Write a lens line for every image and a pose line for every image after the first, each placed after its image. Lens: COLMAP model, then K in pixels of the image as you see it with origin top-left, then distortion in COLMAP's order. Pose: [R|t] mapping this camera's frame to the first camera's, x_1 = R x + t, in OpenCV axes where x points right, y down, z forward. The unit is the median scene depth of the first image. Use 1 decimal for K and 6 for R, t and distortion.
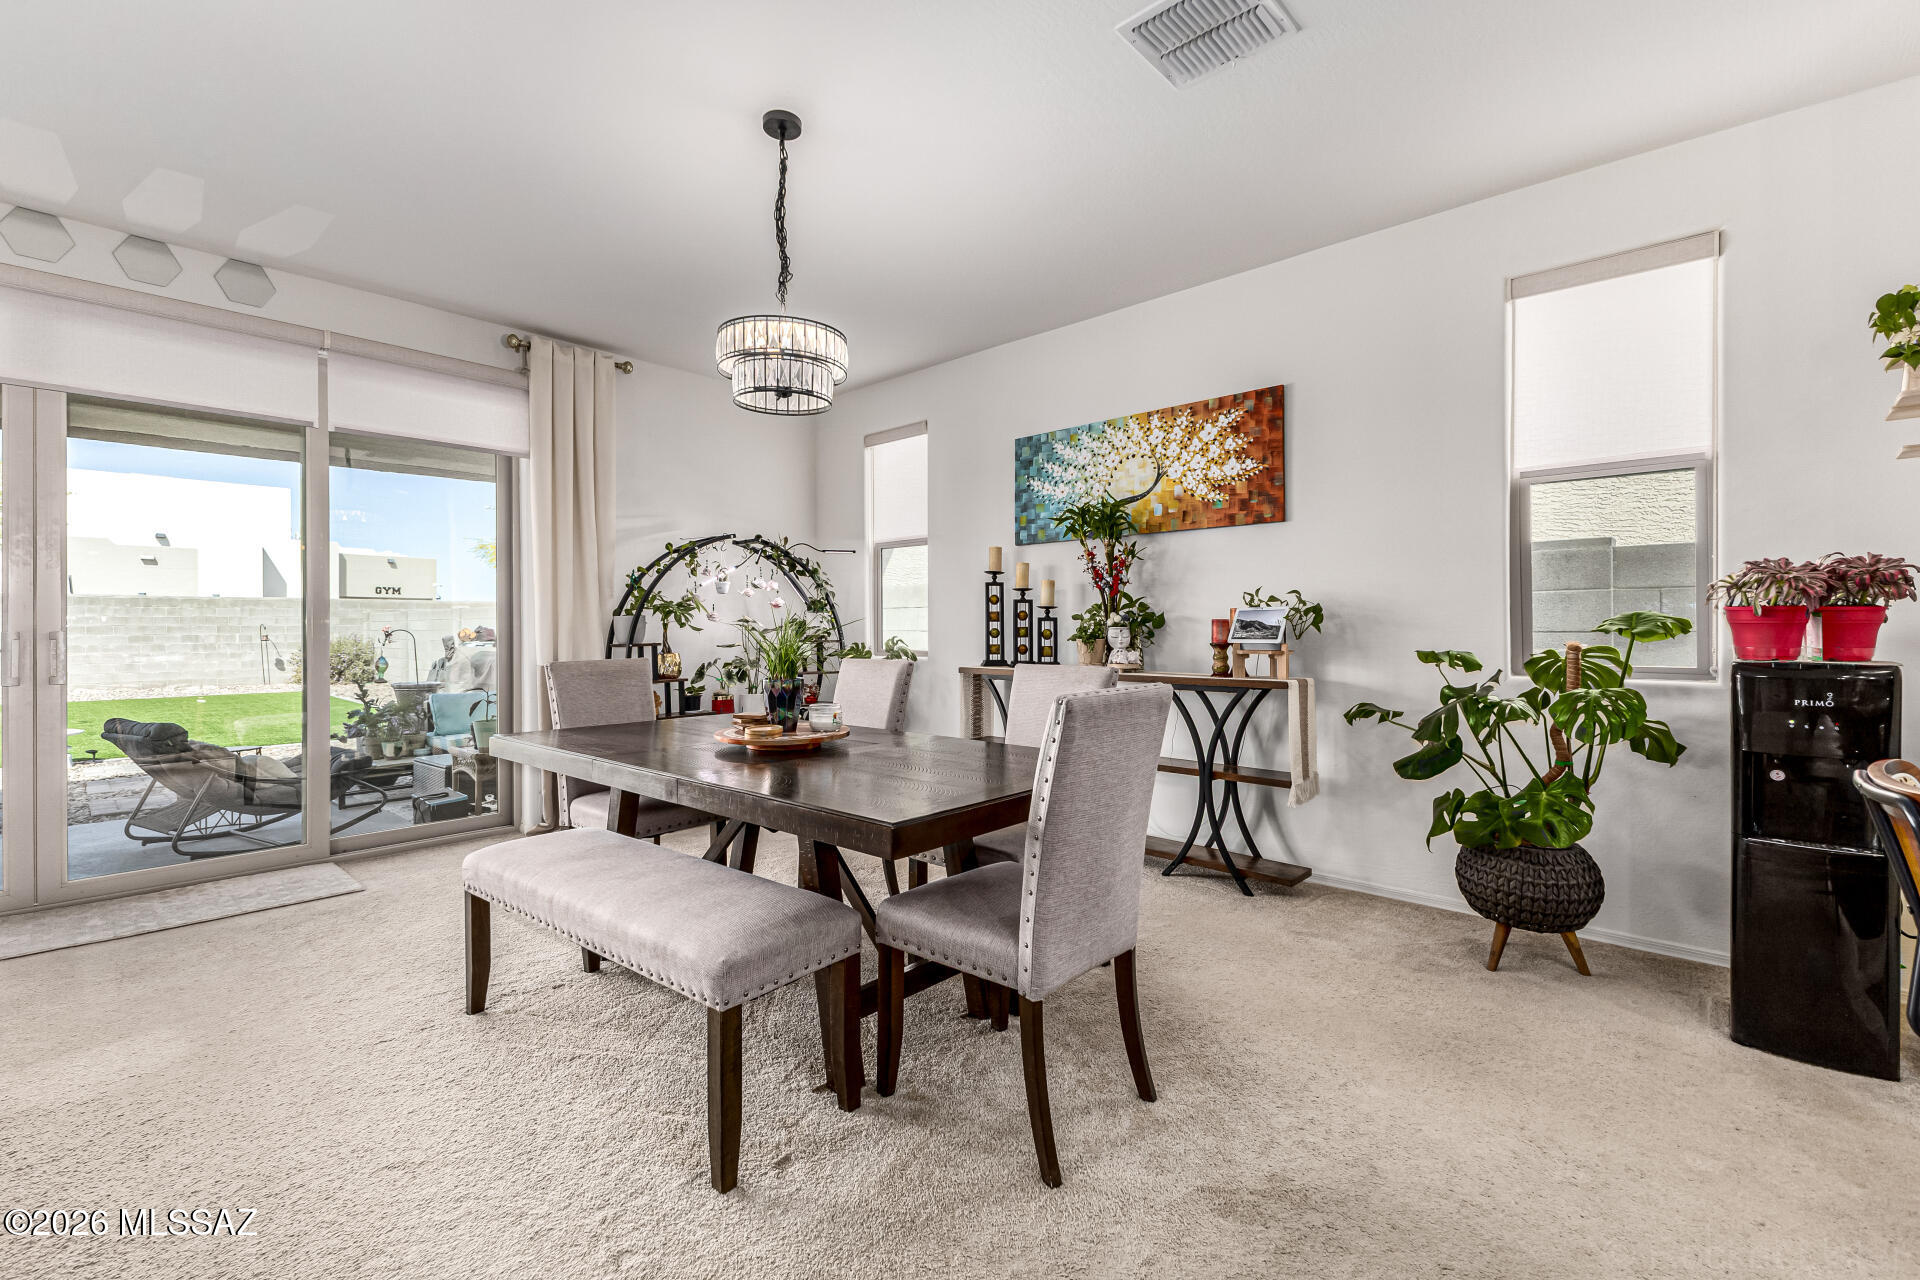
lens RADIAL K [[831.0, 0, 961.9], [0, 831.0, 625.7], [0, 0, 1]] dist [0.008110, -0.000229]
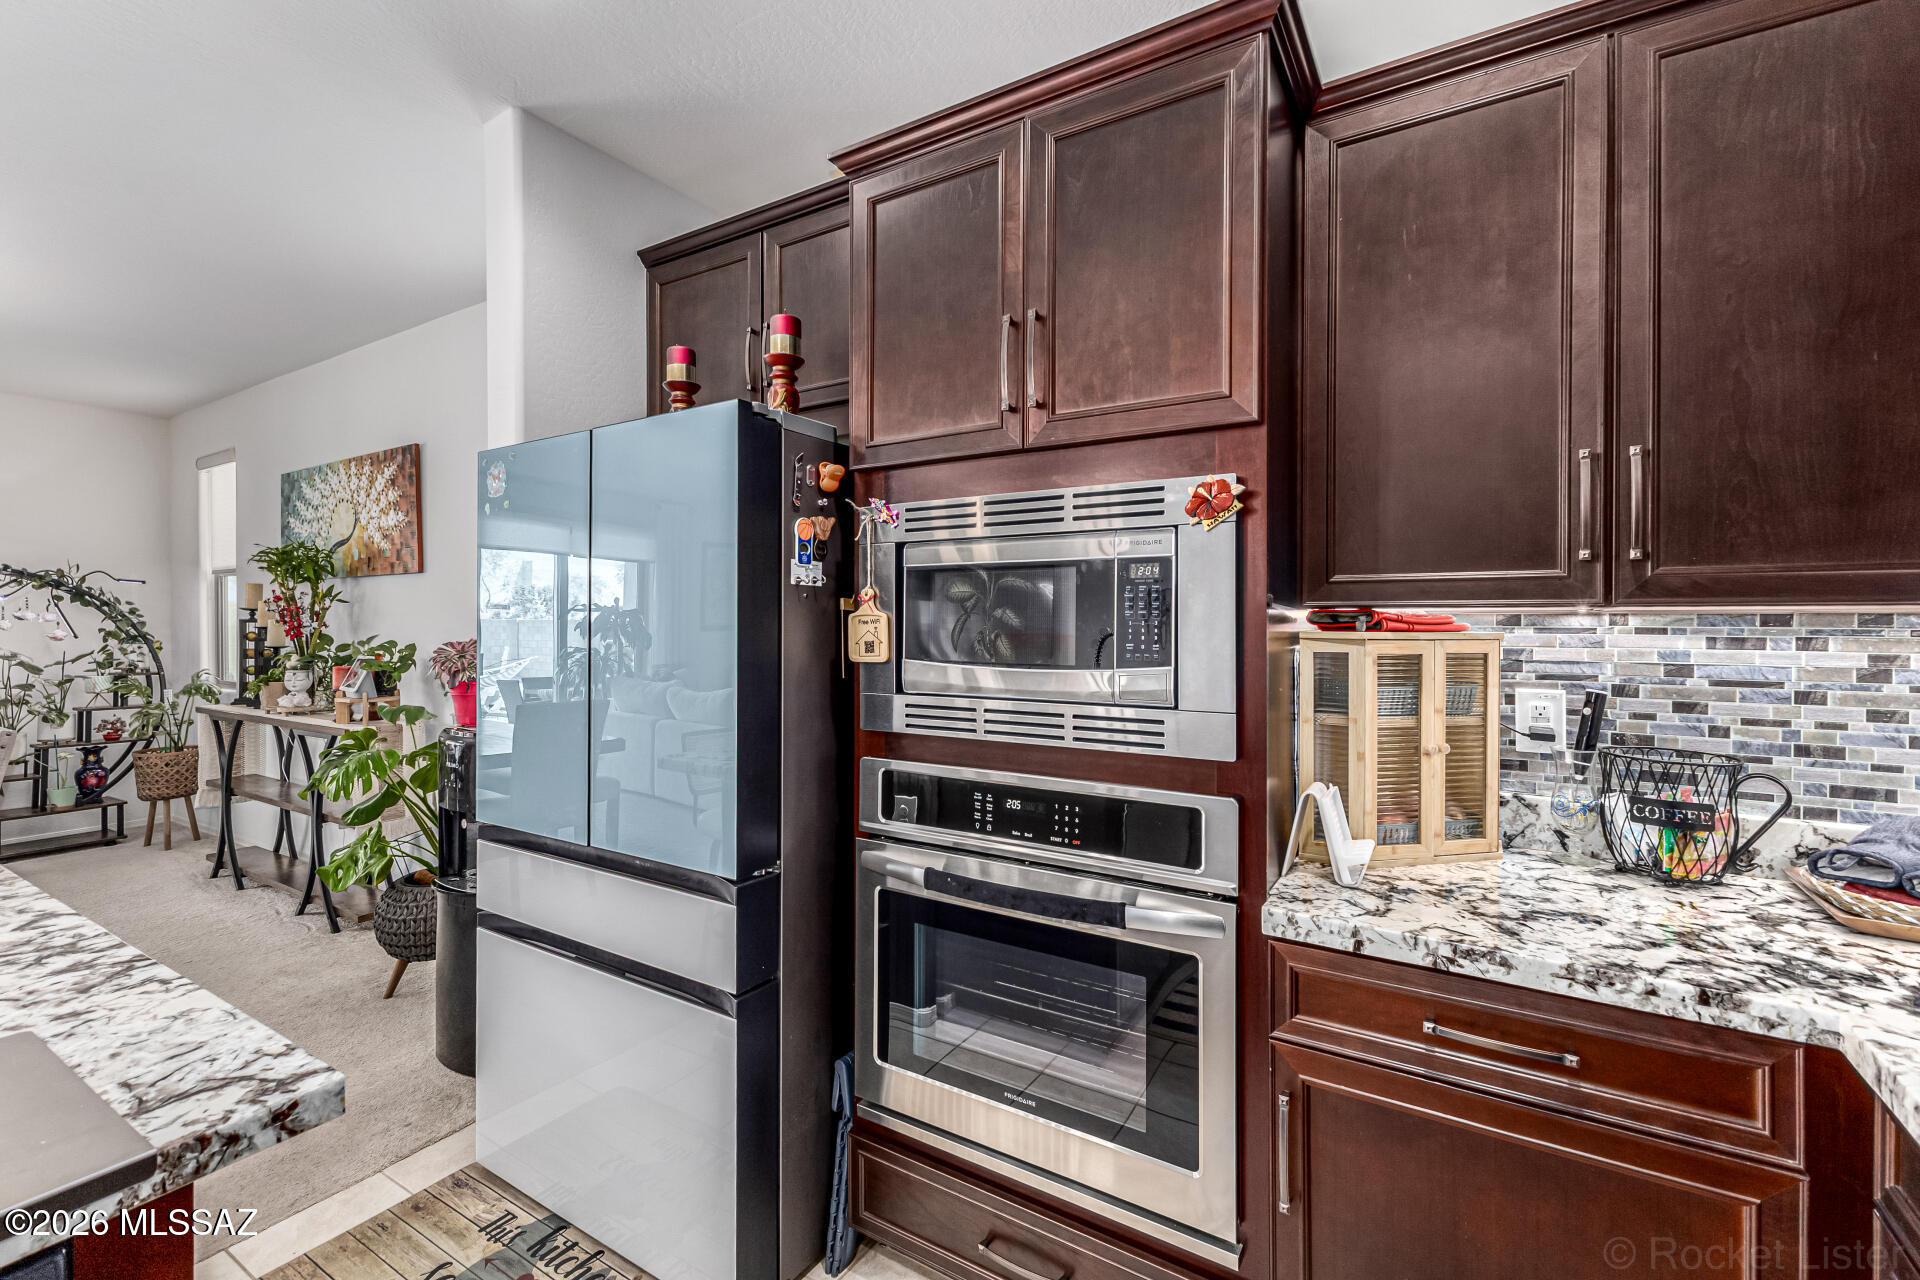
lens RADIAL K [[828.0, 0, 963.3], [0, 828.0, 621.6], [0, 0, 1]] dist [0.011694, 0.000057]
pose [[0.982895, 0.001562, 0.184162, 0.798131], [-0.001709, 0.999998, 0.000641, -0.059309], [-0.184161, -0.000945, 0.982896, -0.153310]]
